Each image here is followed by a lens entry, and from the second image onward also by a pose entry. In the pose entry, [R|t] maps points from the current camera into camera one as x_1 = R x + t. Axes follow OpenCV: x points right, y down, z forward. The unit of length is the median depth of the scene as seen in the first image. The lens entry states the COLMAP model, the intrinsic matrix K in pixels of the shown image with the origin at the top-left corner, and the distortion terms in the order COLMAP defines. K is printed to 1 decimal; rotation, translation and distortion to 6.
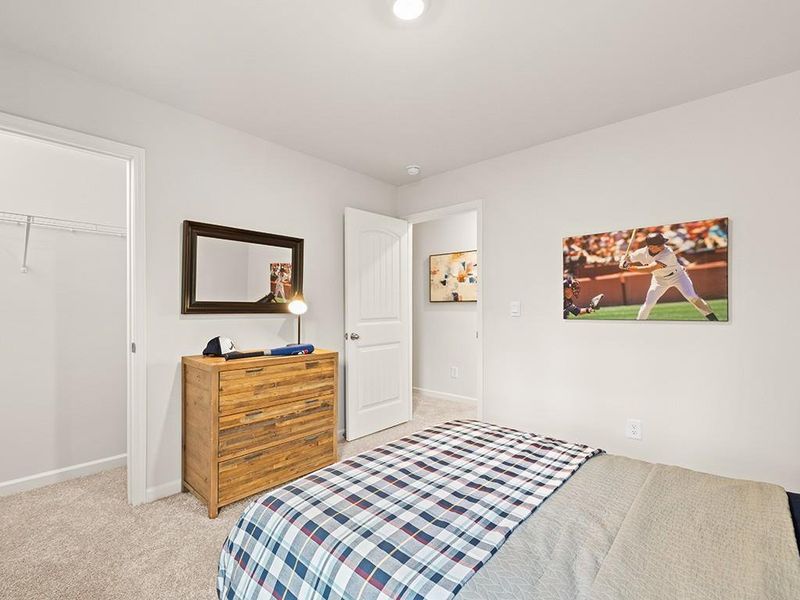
lens RADIAL K [[385.7, 0, 399.6], [0, 385.7, 304.5], [0, 0, 1]] dist [0.014879, 0.001080]
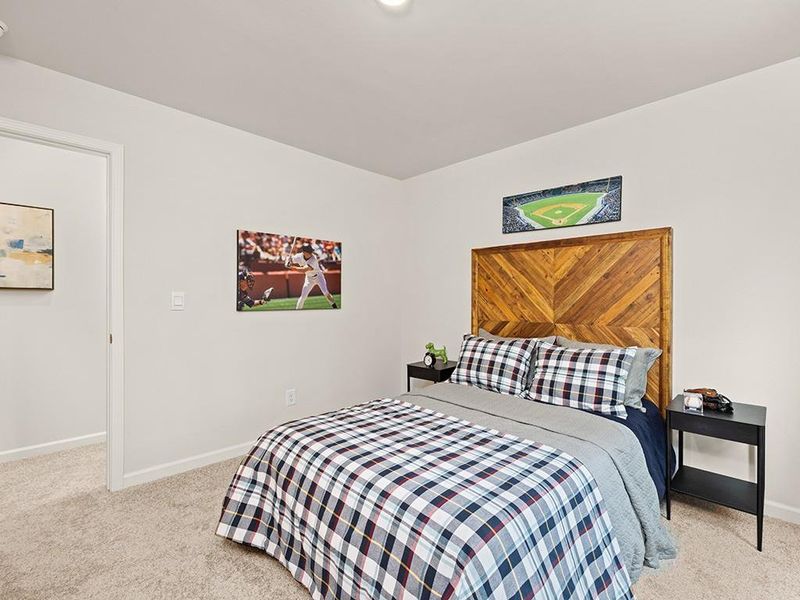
lens RADIAL K [[385.7, 0, 400.0], [0, 385.7, 298.3], [0, 0, 1]] dist [0.014879, 0.001080]
pose [[0.039427, 0.005090, 0.999210, -0.613098], [-0.006771, 0.999965, -0.004826, 0.007233], [-0.999200, -0.006575, 0.039460, 0.602830]]
